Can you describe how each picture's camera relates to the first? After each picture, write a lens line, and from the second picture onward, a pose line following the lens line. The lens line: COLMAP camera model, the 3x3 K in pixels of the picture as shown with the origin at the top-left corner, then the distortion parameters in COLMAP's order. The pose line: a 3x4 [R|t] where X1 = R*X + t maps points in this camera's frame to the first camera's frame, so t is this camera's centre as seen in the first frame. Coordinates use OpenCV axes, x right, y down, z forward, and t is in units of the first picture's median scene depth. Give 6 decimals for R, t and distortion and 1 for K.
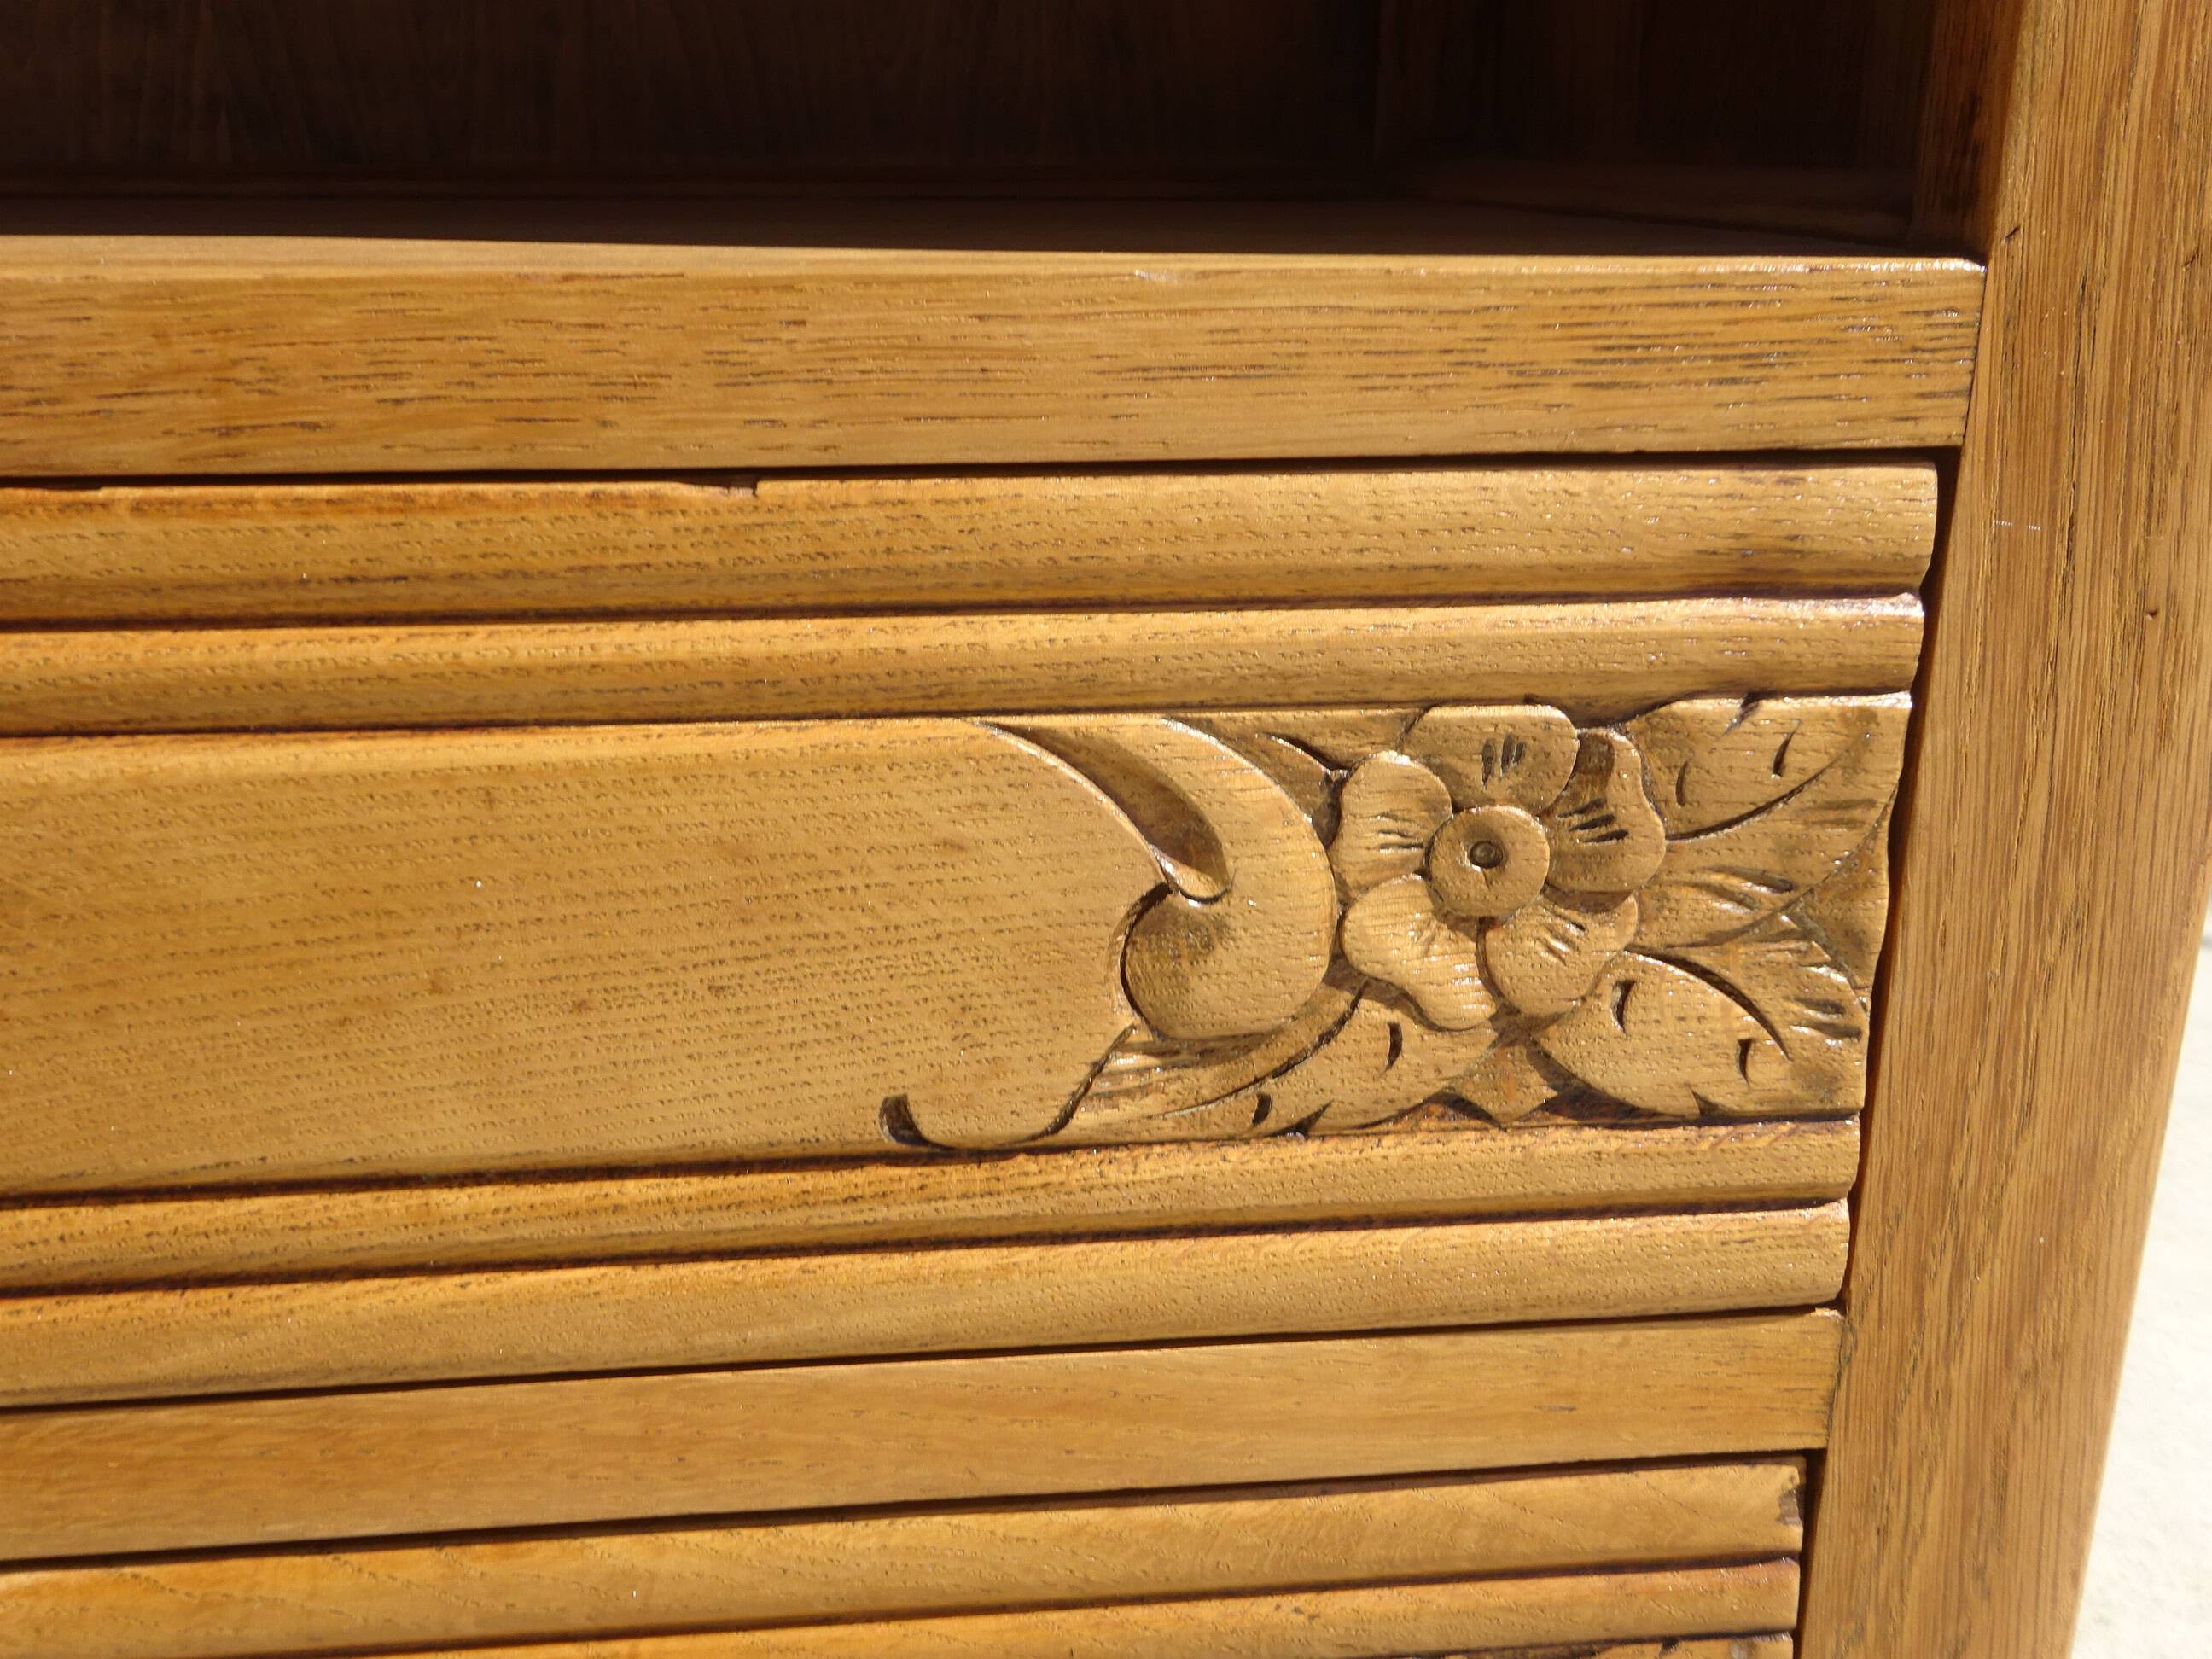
lens RADIAL K [[2138.1, 0, 1122.5], [0, 2138.1, 827.7], [0, 0, 1]] dist [0.007684, 0.000000]
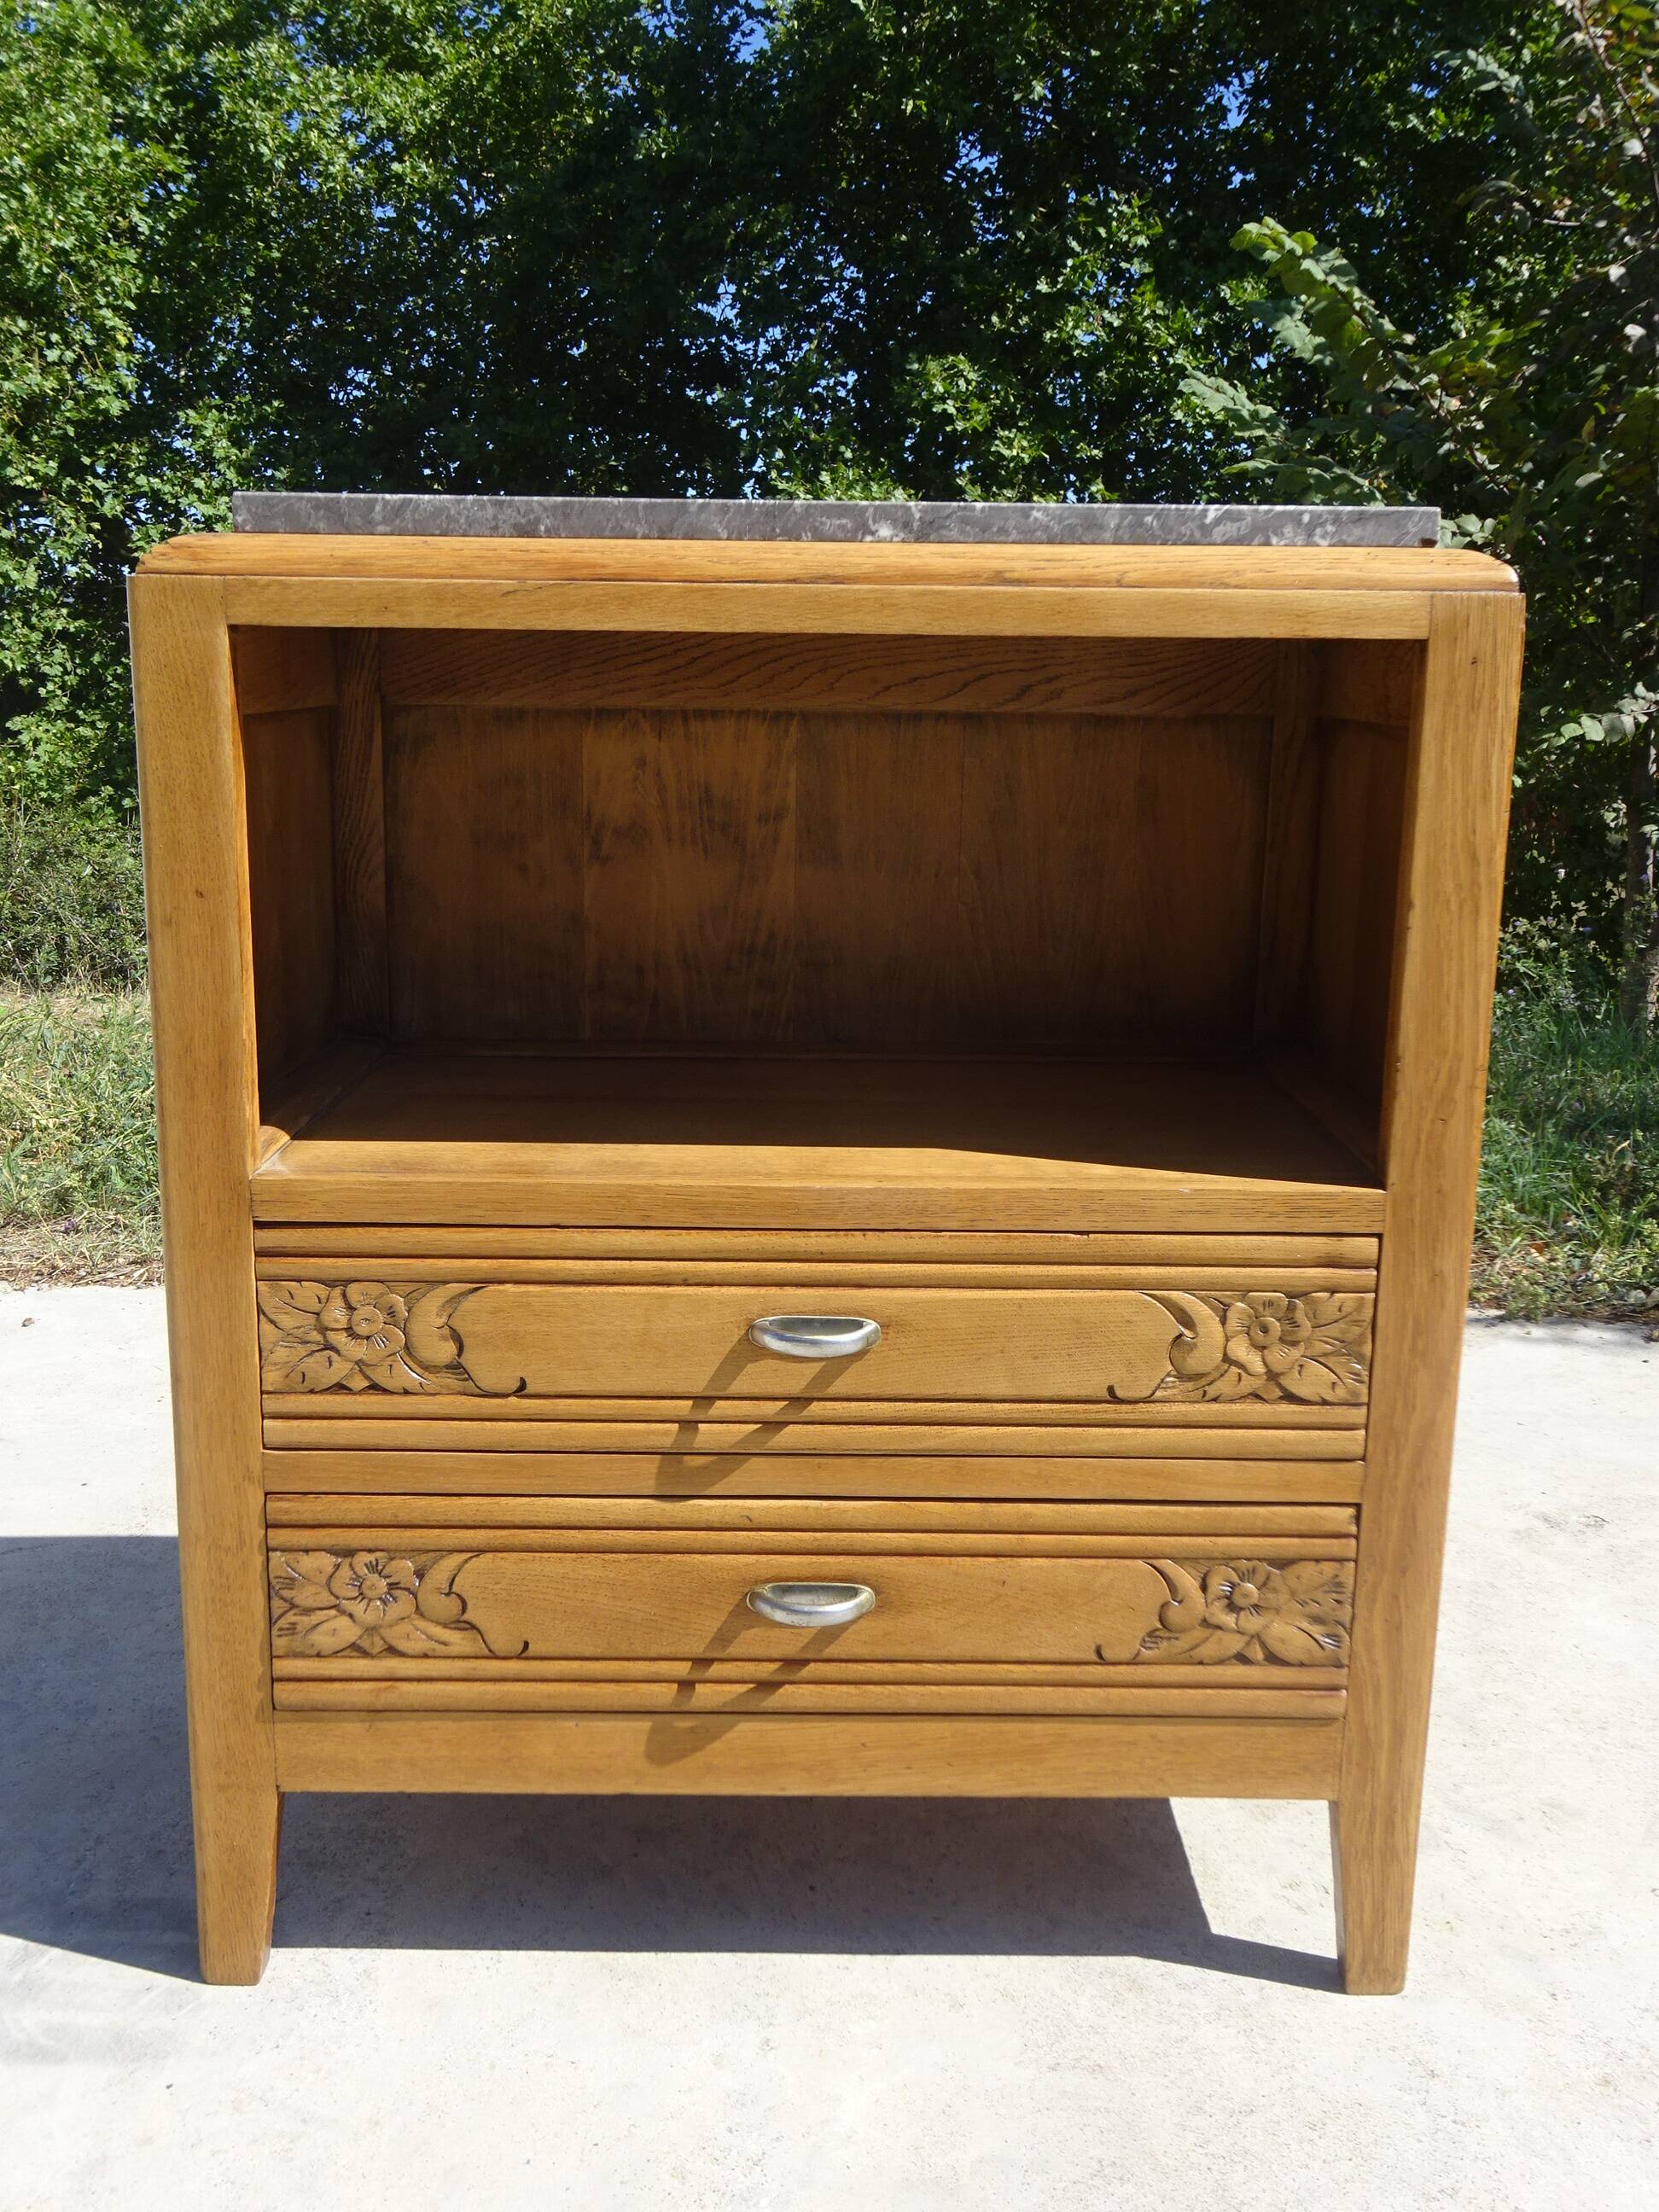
lens RADIAL K [[2138.1, 0, 819.8], [0, 2138.1, 1102.2], [0, 0, 1]] dist [0.007684, 0.000000]
pose [[0.994023, 0.031797, -0.104440, -0.245825], [-0.042449, 0.993939, -0.101409, 0.030067], [0.100582, 0.105236, 0.989348, -3.038197]]
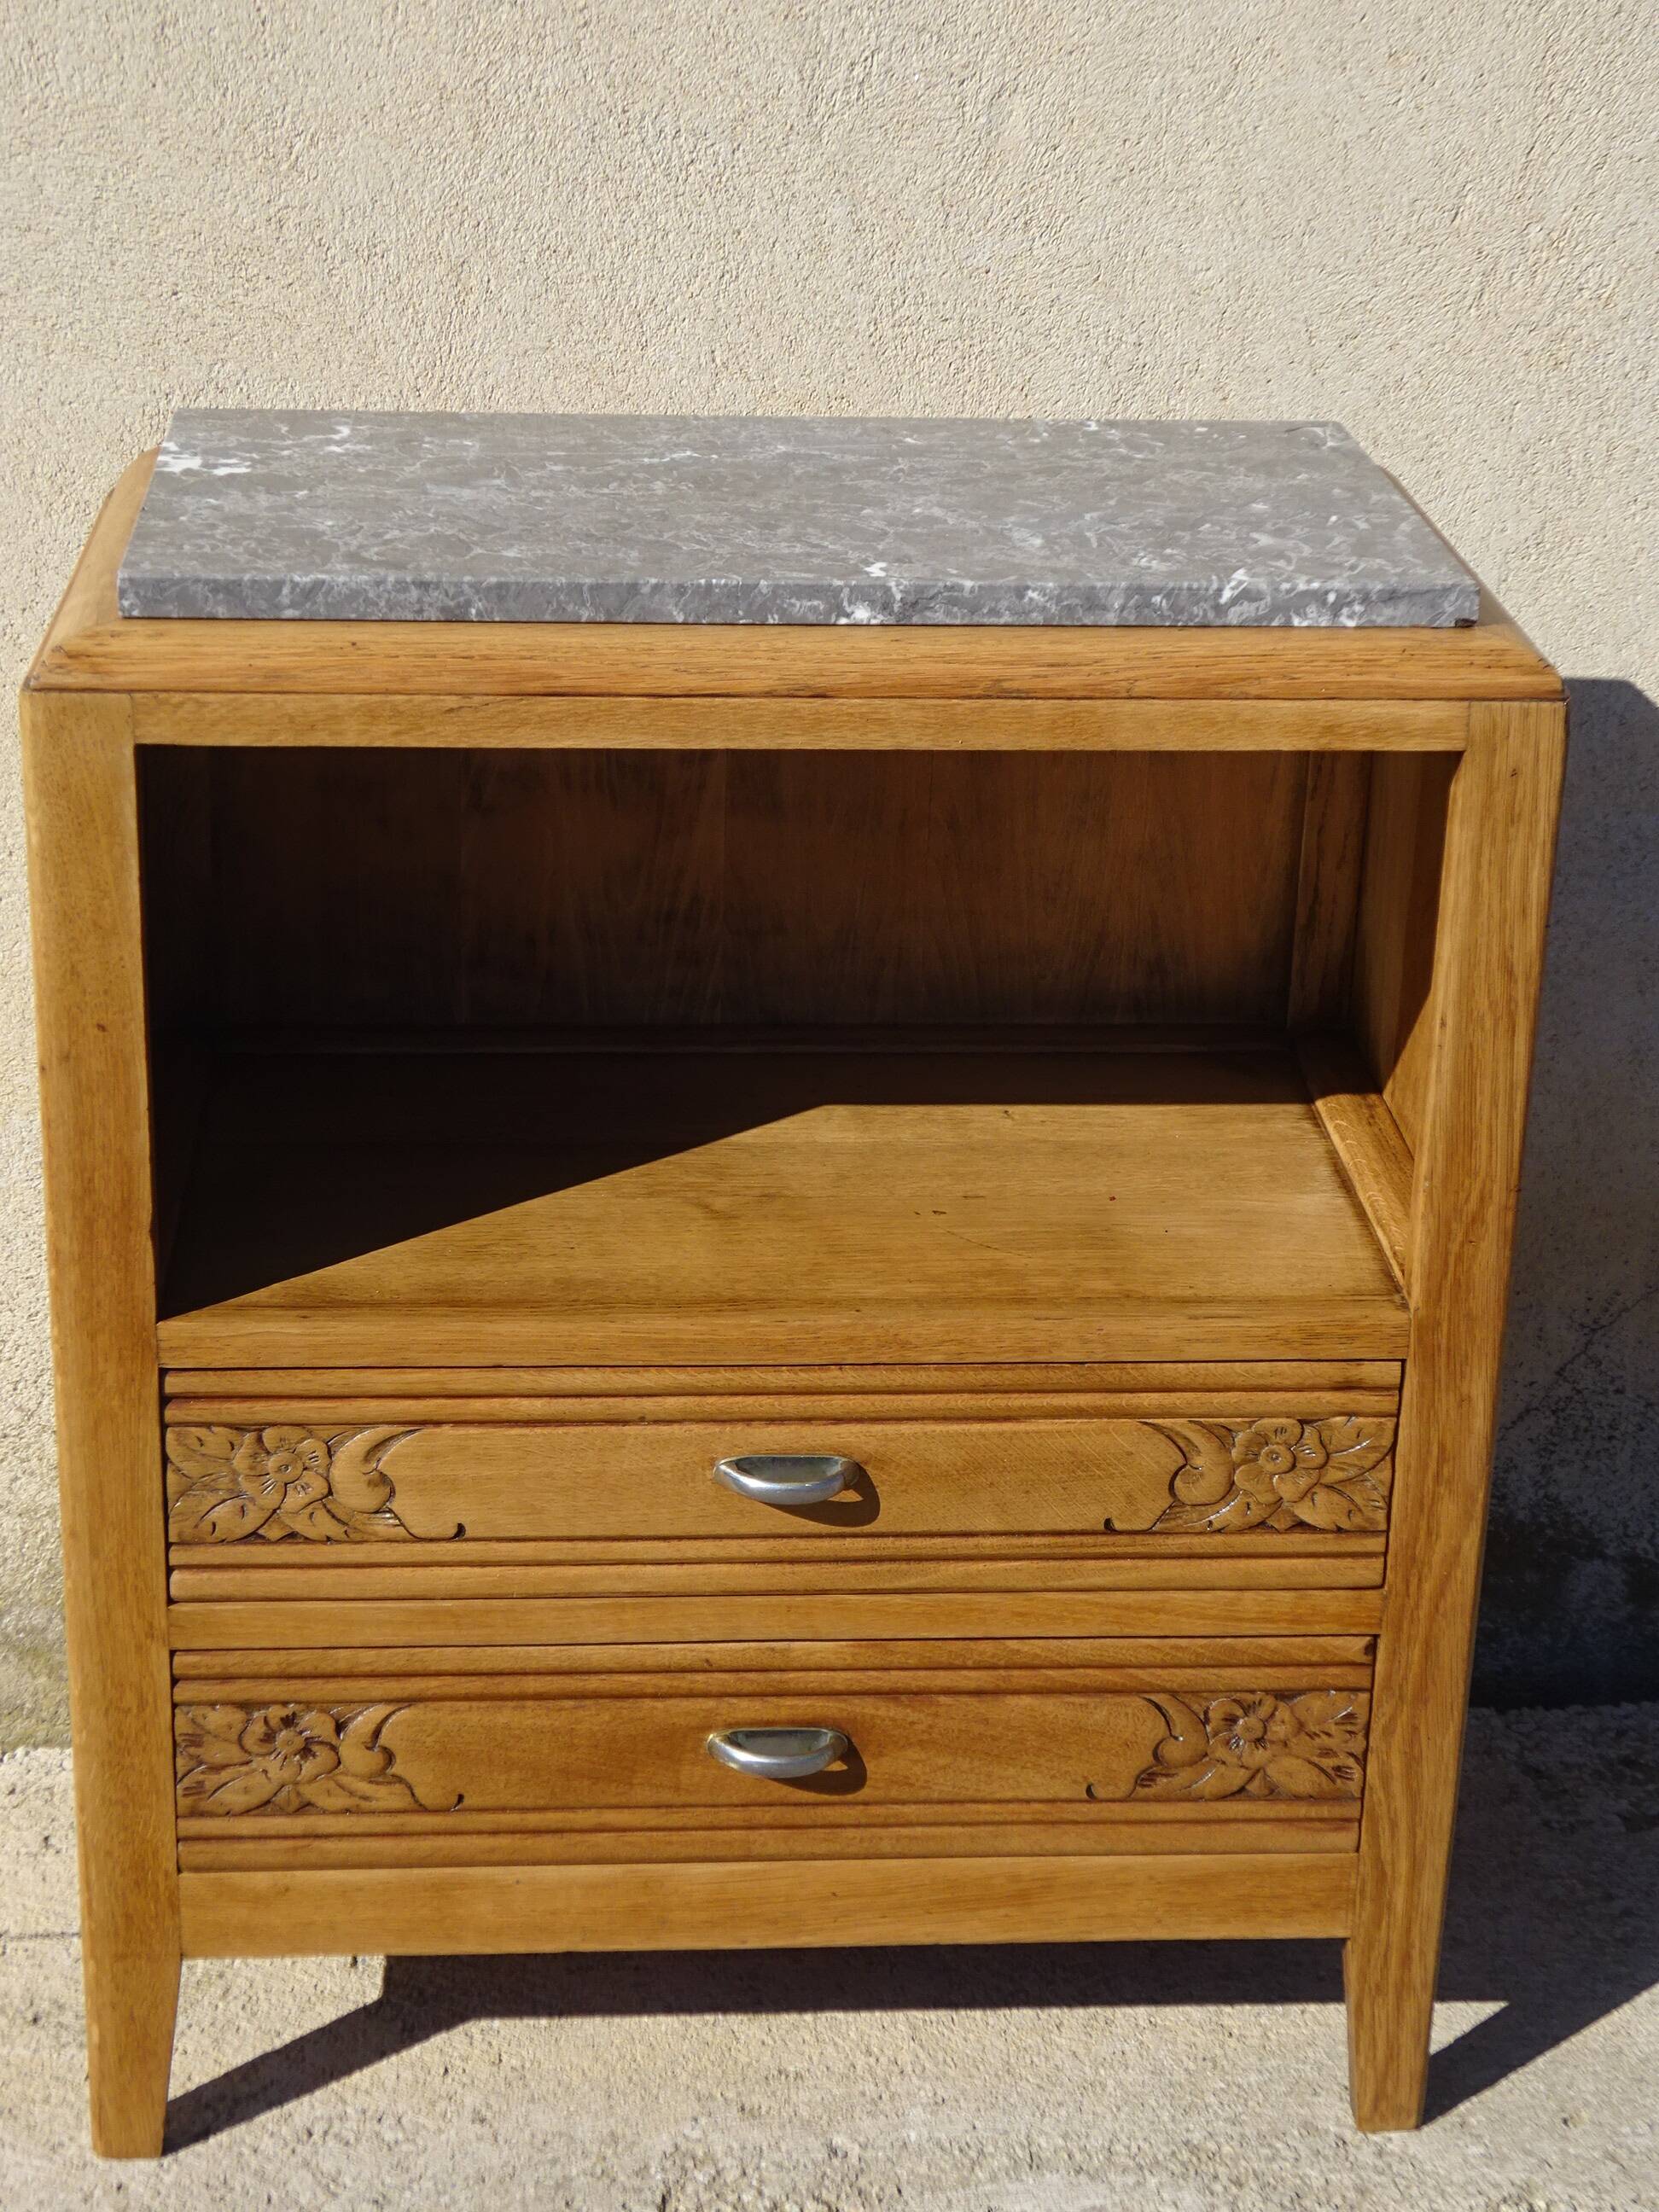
lens RADIAL K [[3972.6, 0, 806.6], [0, 3972.6, 1043.6], [0, 0, 1]] dist [-0.009467, 0.000000]
pose [[0.998578, 0.038486, -0.036878, -0.399063], [-0.036363, 0.997734, 0.056604, -1.034978], [0.038973, -0.055183, 0.997715, -5.662828]]
